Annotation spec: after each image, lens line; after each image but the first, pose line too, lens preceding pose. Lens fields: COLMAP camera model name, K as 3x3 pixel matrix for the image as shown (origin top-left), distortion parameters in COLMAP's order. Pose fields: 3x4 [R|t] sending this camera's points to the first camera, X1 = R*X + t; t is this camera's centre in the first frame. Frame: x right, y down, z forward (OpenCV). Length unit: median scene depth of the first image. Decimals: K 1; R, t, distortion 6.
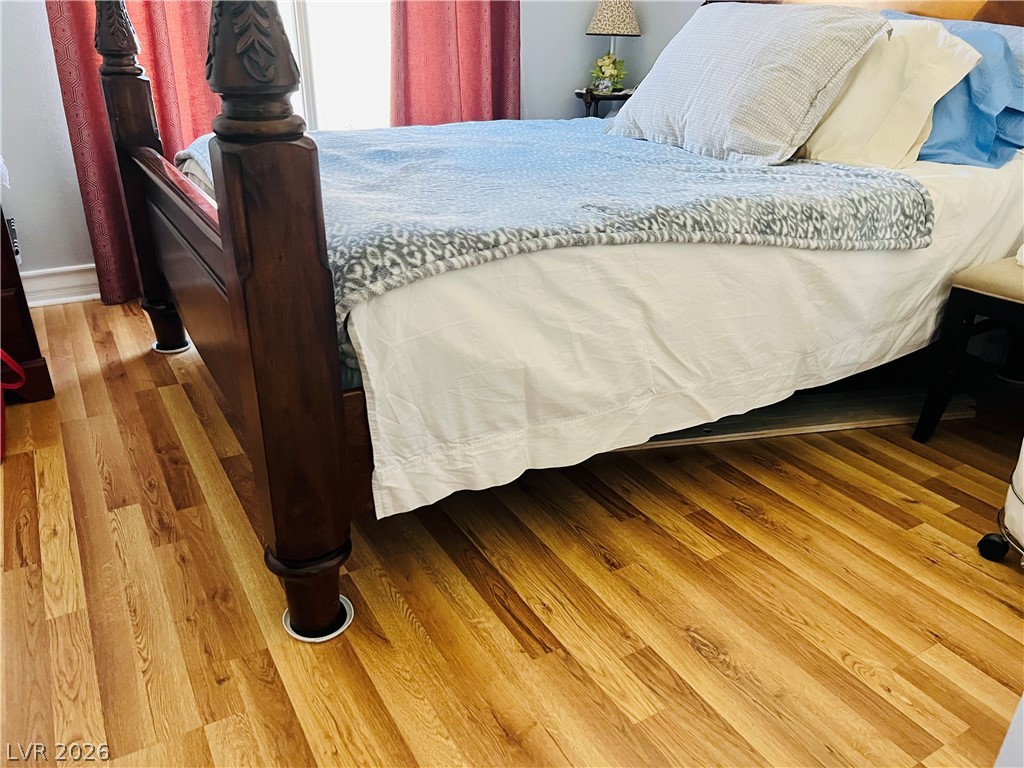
lens RADIAL K [[773.9, 0, 507.0], [0, 773.9, 392.5], [0, 0, 1]] dist [0.025564, -0.026964]
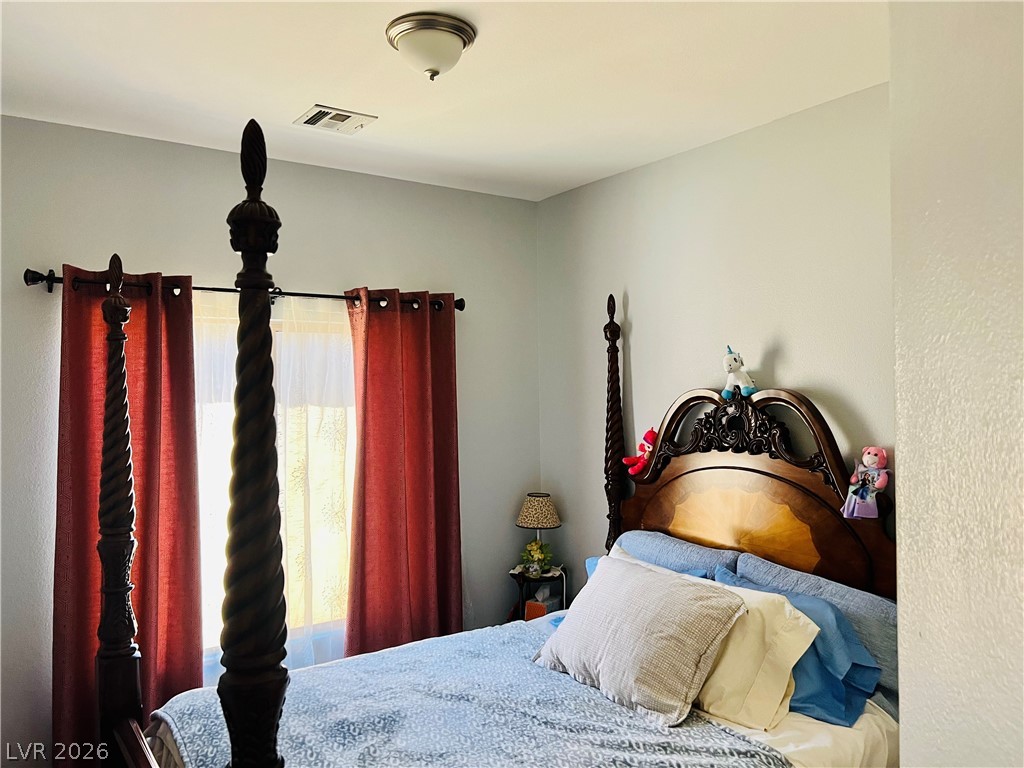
lens RADIAL K [[773.9, 0, 514.3], [0, 773.9, 380.4], [0, 0, 1]] dist [0.025564, -0.026964]
pose [[0.996471, -0.020744, 0.081332, 0.011981], [0.052639, 0.909189, -0.413043, -0.285258], [-0.065378, 0.415866, 0.907073, -0.282406]]
